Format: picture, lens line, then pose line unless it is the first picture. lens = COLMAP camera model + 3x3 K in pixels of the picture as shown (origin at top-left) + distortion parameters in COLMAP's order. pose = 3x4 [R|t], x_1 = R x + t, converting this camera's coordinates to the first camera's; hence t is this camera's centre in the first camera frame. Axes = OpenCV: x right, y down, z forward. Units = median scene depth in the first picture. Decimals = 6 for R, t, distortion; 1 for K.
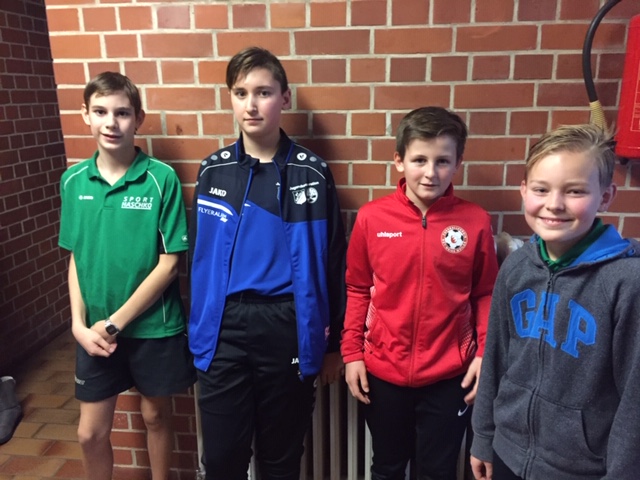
lens RADIAL K [[555.6, 0, 319.2], [0, 555.6, 235.9], [0, 0, 1]] dist [0.086439, -0.129383]
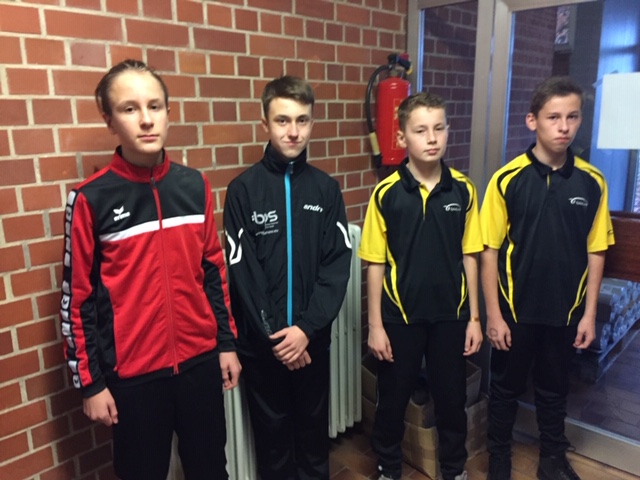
lens RADIAL K [[555.6, 0, 314.5], [0, 555.6, 243.9], [0, 0, 1]] dist [0.086439, -0.129383]
pose [[0.596896, -0.177519, 0.782434, -0.843866], [0.223970, 0.973314, 0.049966, -0.038989], [-0.770424, 0.145417, 0.620726, 0.161511]]
